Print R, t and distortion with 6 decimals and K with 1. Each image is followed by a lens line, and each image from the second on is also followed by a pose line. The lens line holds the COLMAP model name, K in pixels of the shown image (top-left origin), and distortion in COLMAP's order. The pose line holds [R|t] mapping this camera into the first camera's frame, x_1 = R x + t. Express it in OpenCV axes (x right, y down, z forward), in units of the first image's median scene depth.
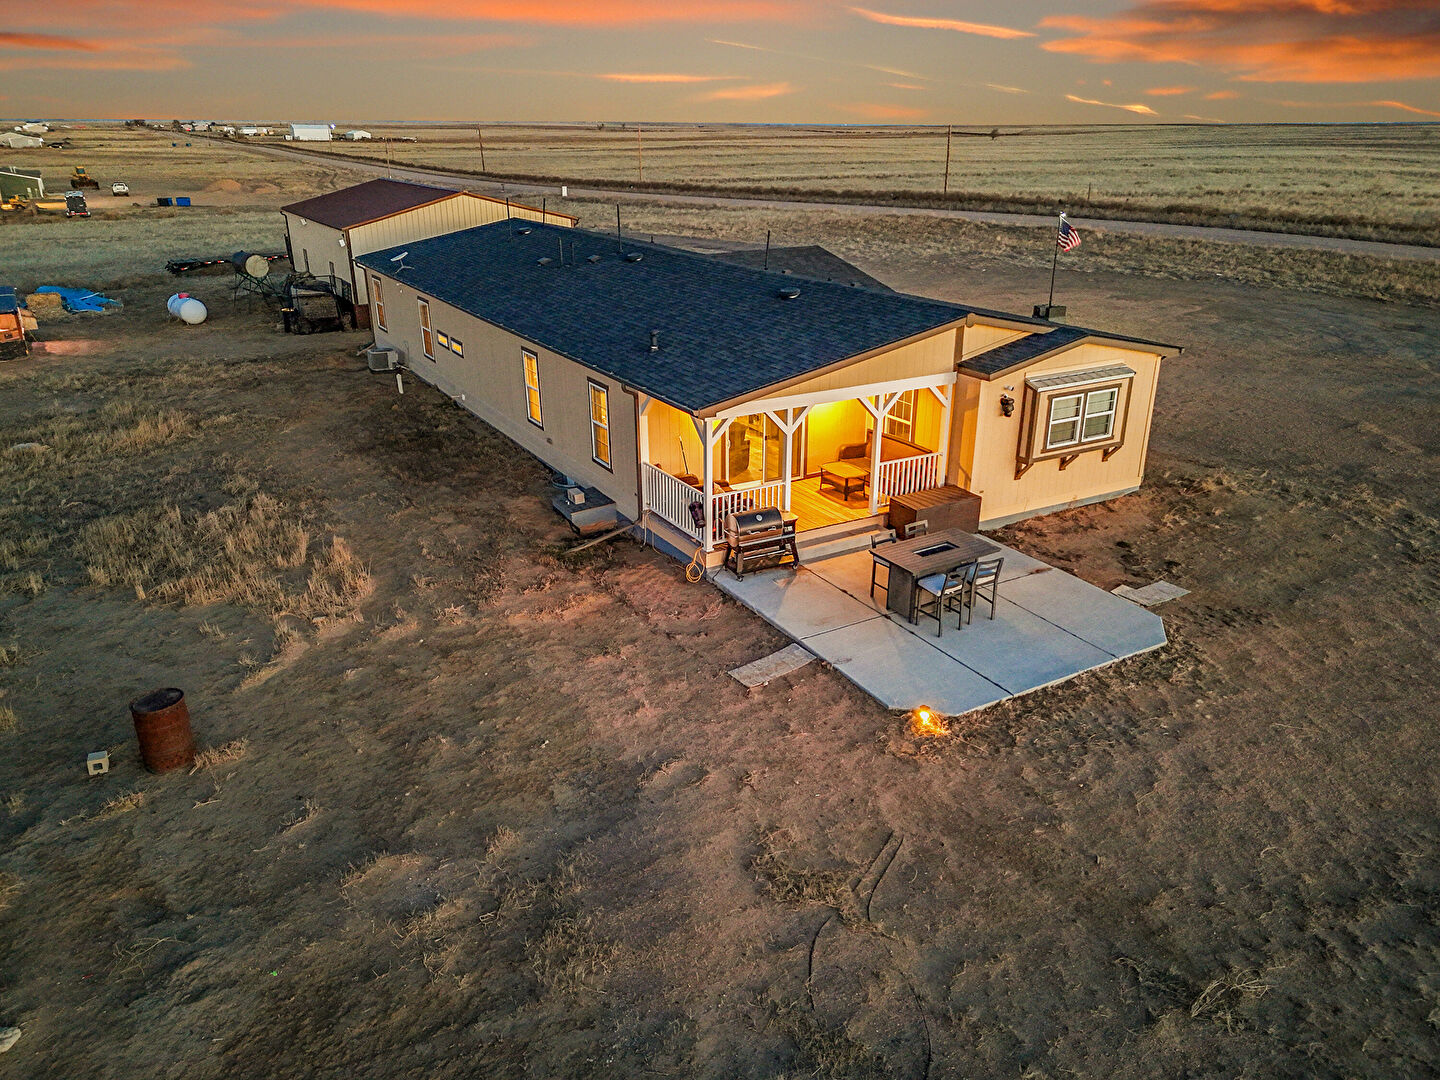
lens RADIAL K [[1058.0, 0, 725.5], [0, 1058.0, 531.0], [0, 0, 1]] dist [0.076258, -0.065641]
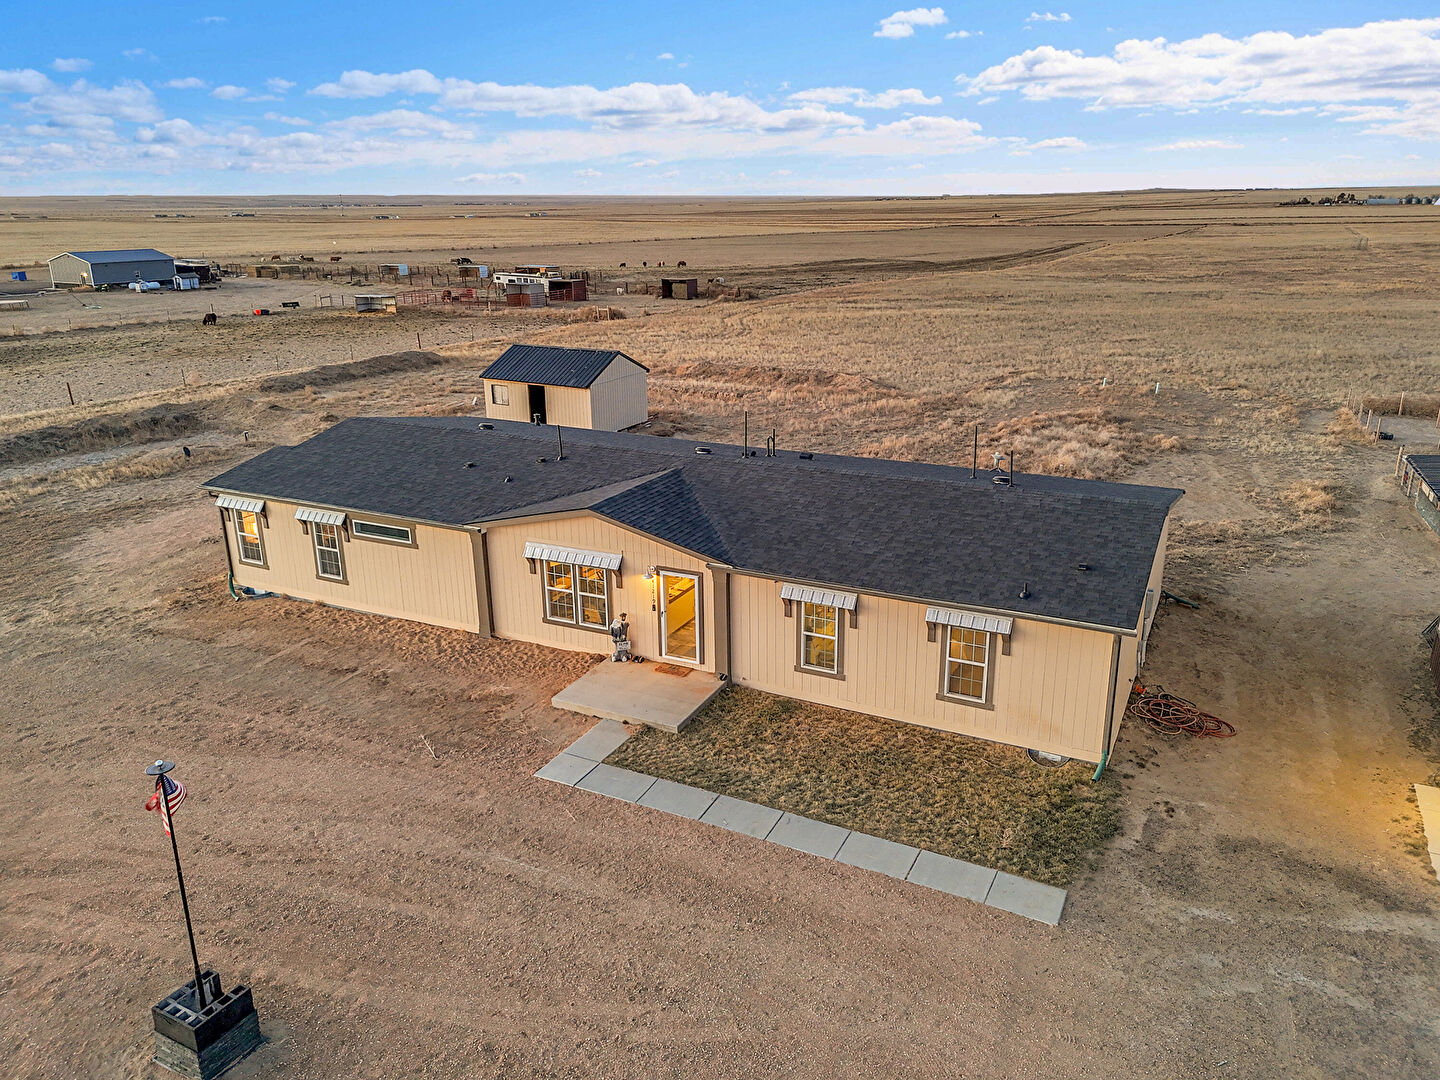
lens RADIAL K [[1058.0, 0, 724.0], [0, 1058.0, 536.9], [0, 0, 1]] dist [0.076258, -0.065641]
pose [[-0.837367, 0.173932, -0.518231, 0.608828], [-0.186767, 0.799947, 0.570265, -1.064984], [0.513745, 0.574310, -0.637365, 2.342033]]
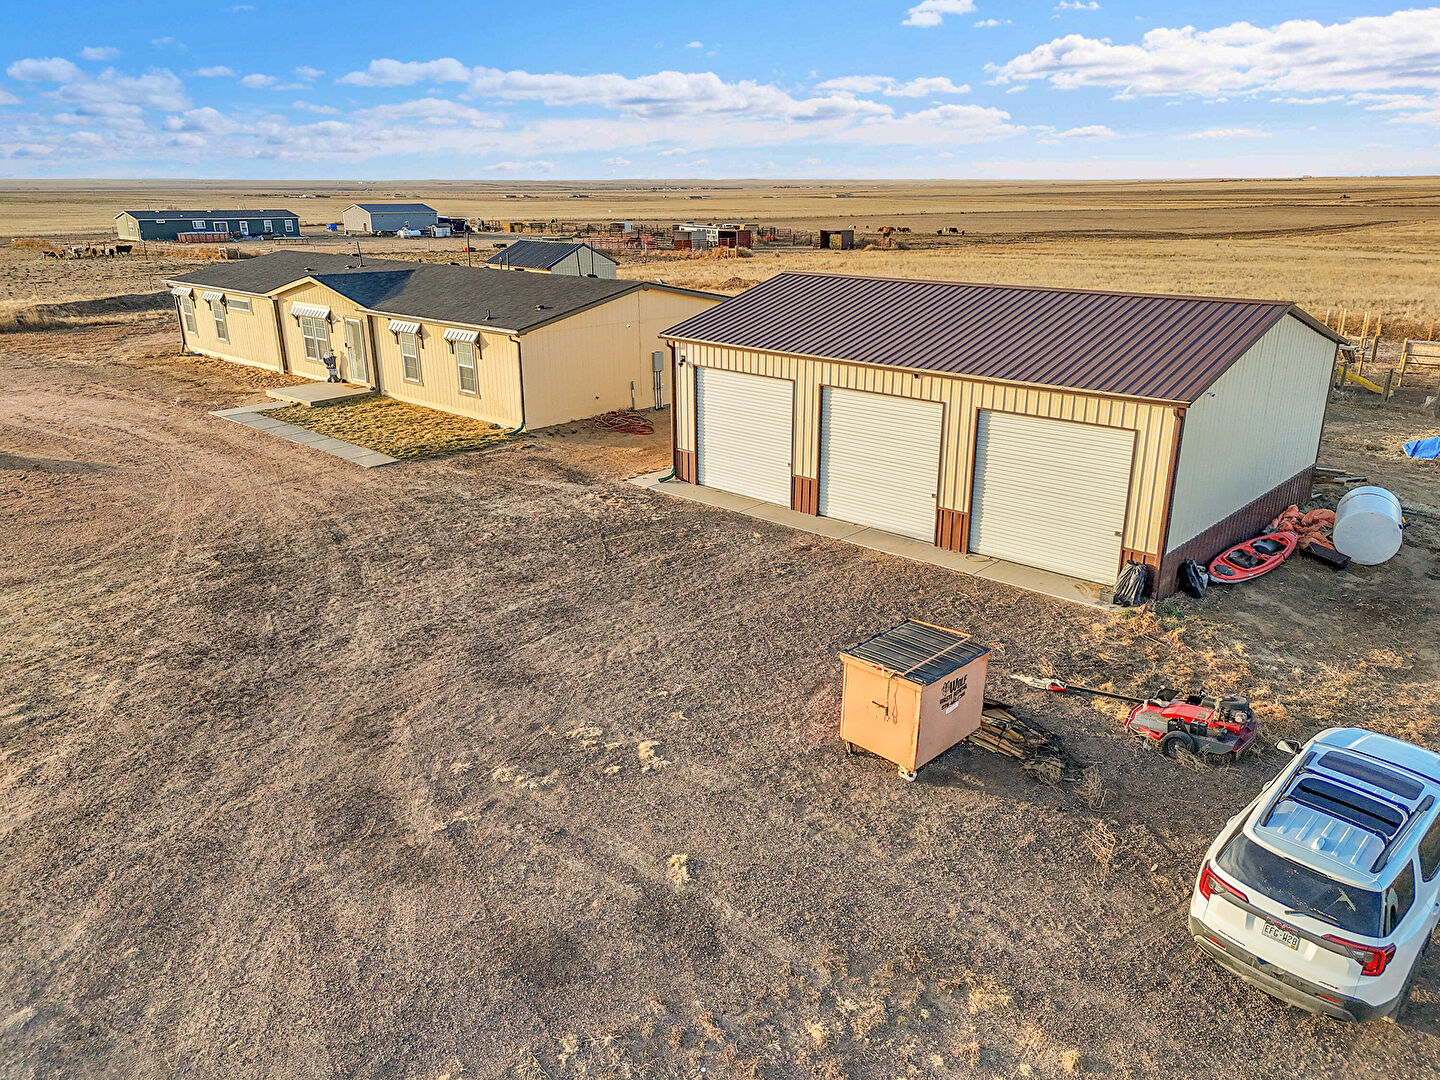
lens RADIAL K [[1058.0, 0, 723.9], [0, 1058.0, 542.6], [0, 0, 1]] dist [0.076258, -0.065641]
pose [[-0.957757, 0.097871, -0.270414, -0.006301], [-0.096767, 0.775799, 0.623516, -1.244812], [0.270810, 0.623344, -0.733556, 3.296459]]
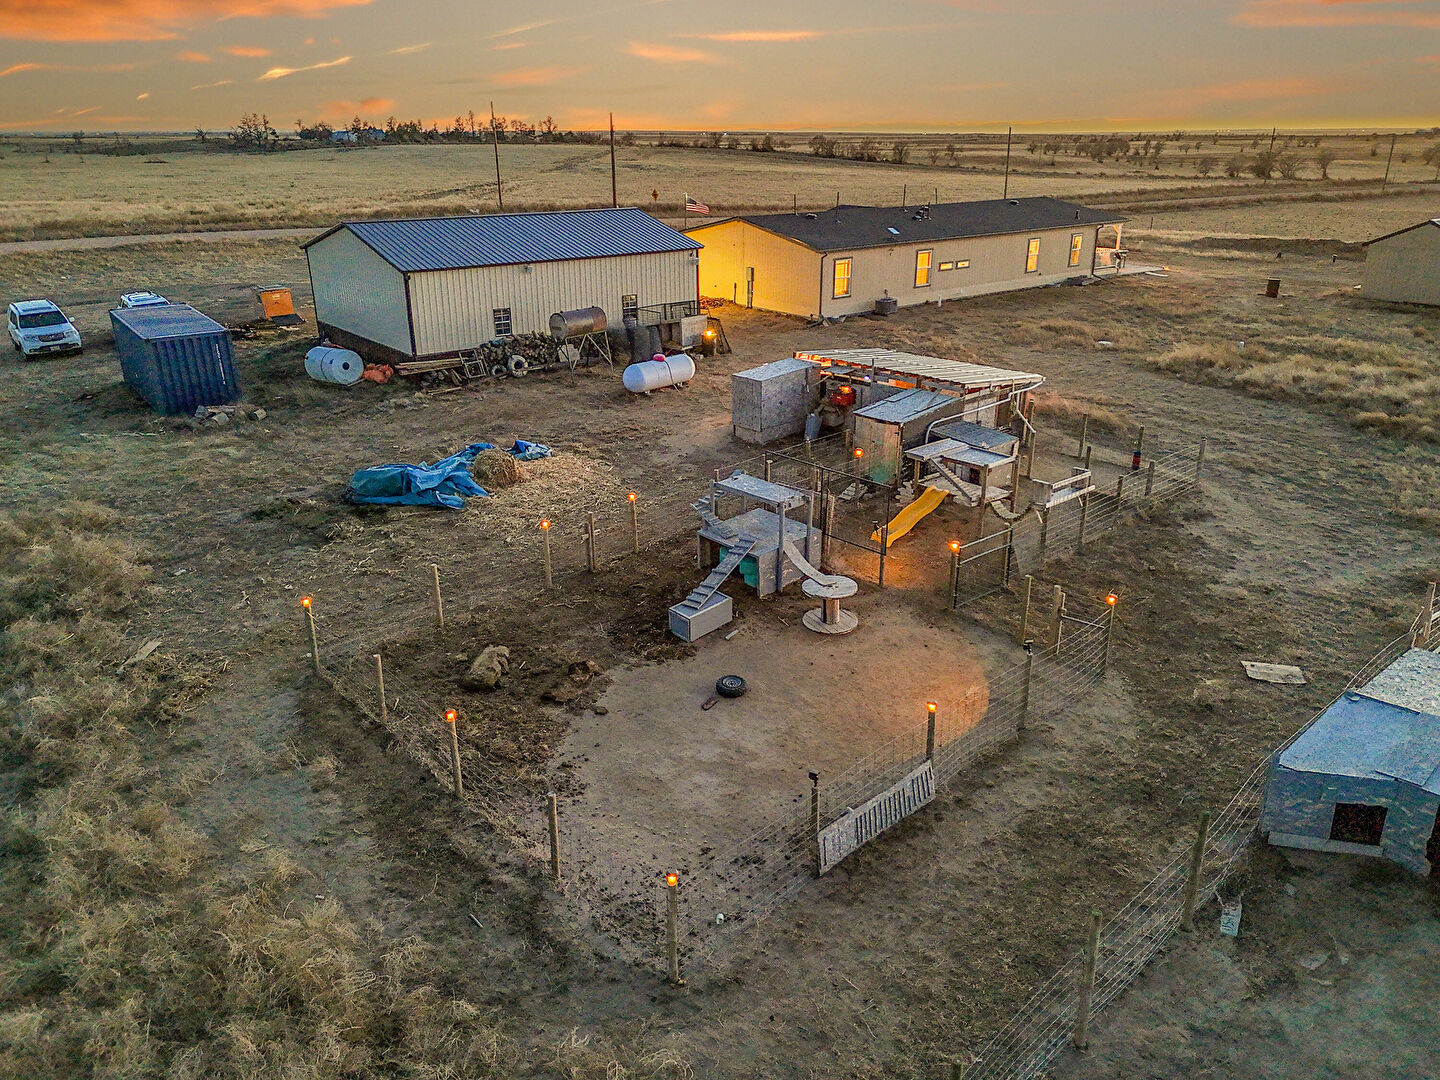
lens RADIAL K [[1058.0, 0, 731.8], [0, 1058.0, 533.3], [0, 0, 1]] dist [0.076258, -0.065641]
pose [[-0.146868, -0.343876, 0.927458, -2.839150], [0.356223, 0.856326, 0.373912, -0.833573], [-0.922787, 0.385298, -0.003270, 2.145936]]
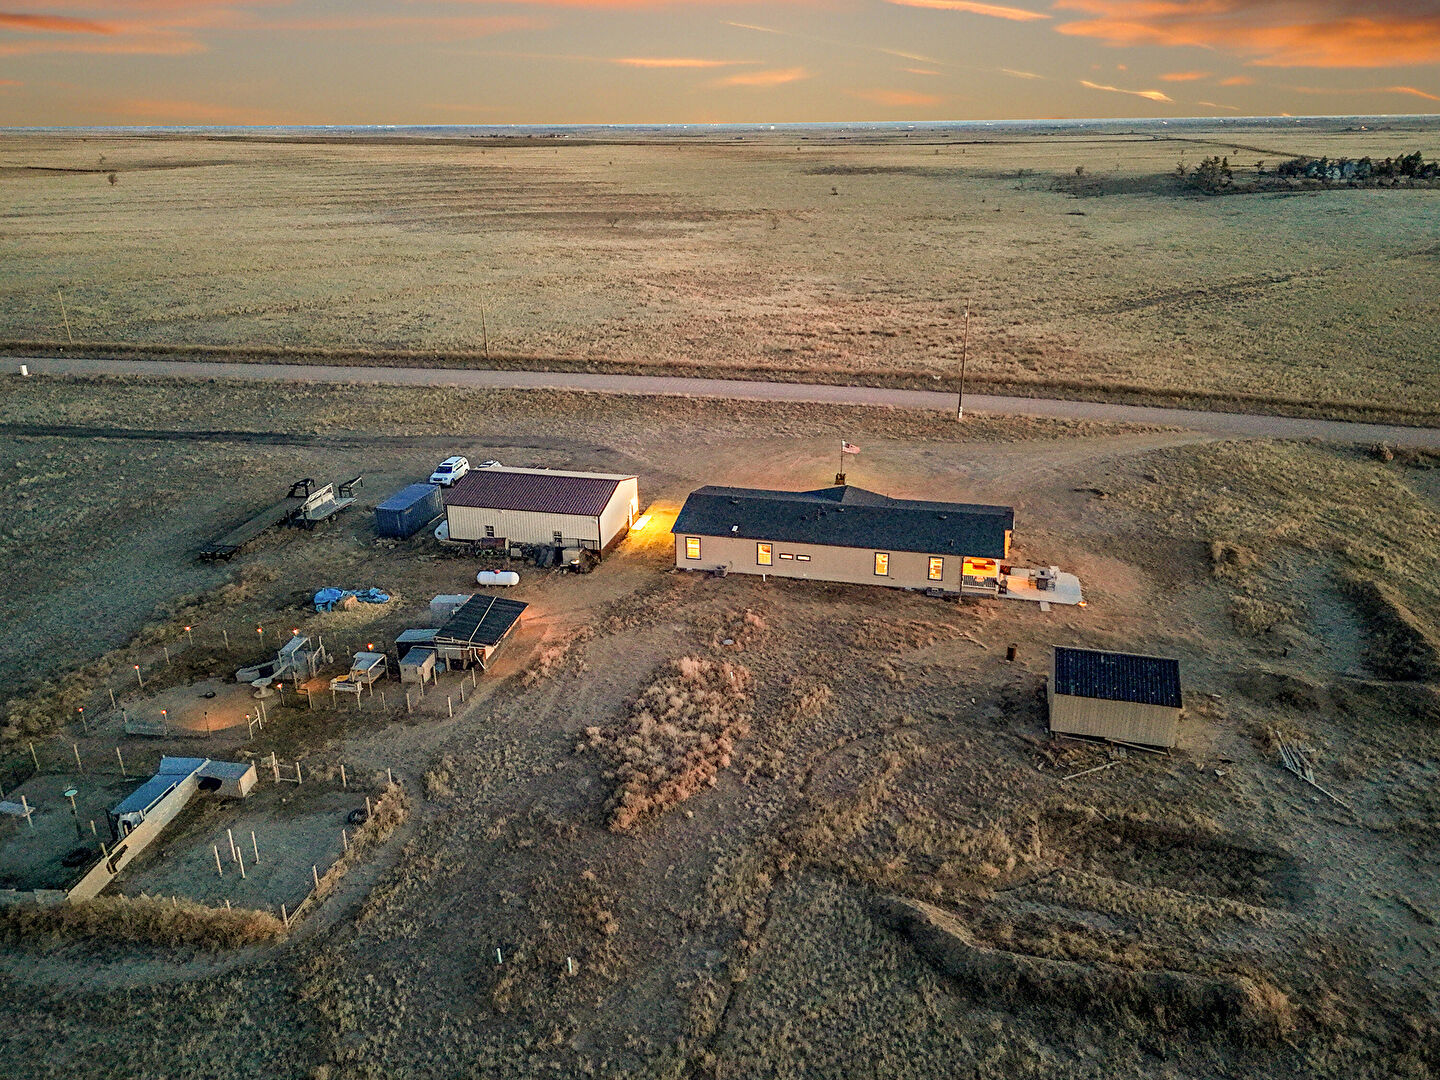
lens RADIAL K [[1058.0, 0, 726.8], [0, 1058.0, 538.5], [0, 0, 1]] dist [0.076258, -0.065641]
pose [[0.690948, -0.262580, 0.673529, -2.996305], [0.259696, 0.959664, 0.107720, -0.769097], [-0.674647, 0.100484, 0.731269, -1.134255]]
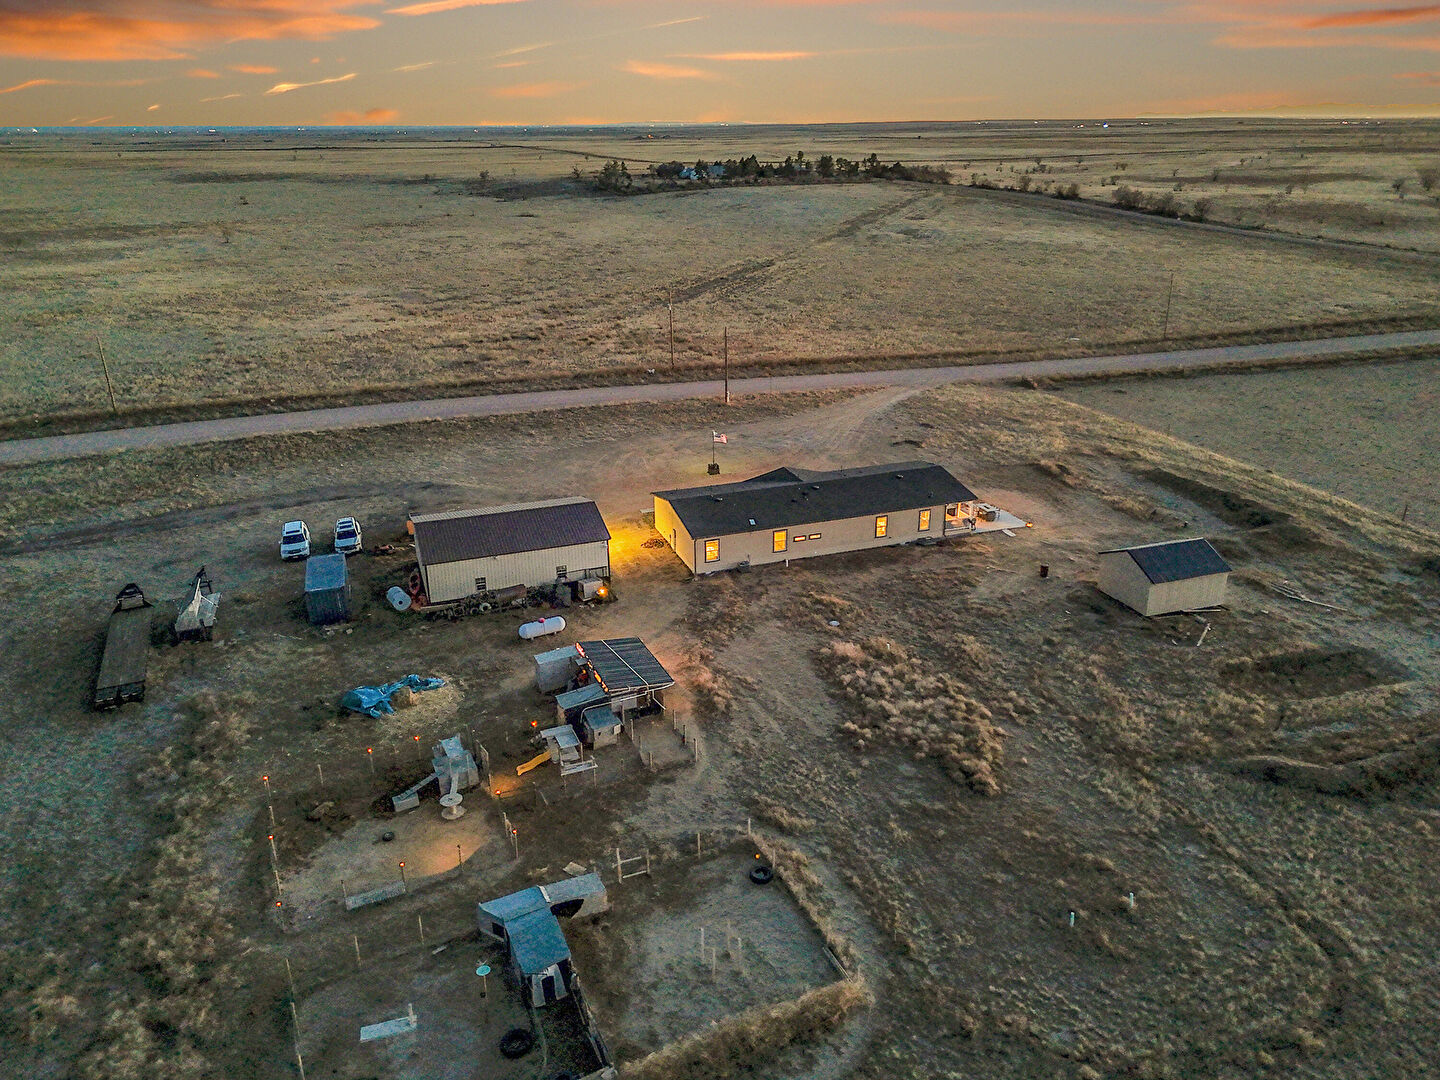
lens RADIAL K [[1058.0, 0, 732.7], [0, 1058.0, 536.0], [0, 0, 1]] dist [0.076258, -0.065641]
pose [[0.176112, -0.352243, 0.919190, -3.940585], [0.356297, 0.893280, 0.274049, -1.401653], [-0.917626, 0.279241, 0.282820, 0.570544]]
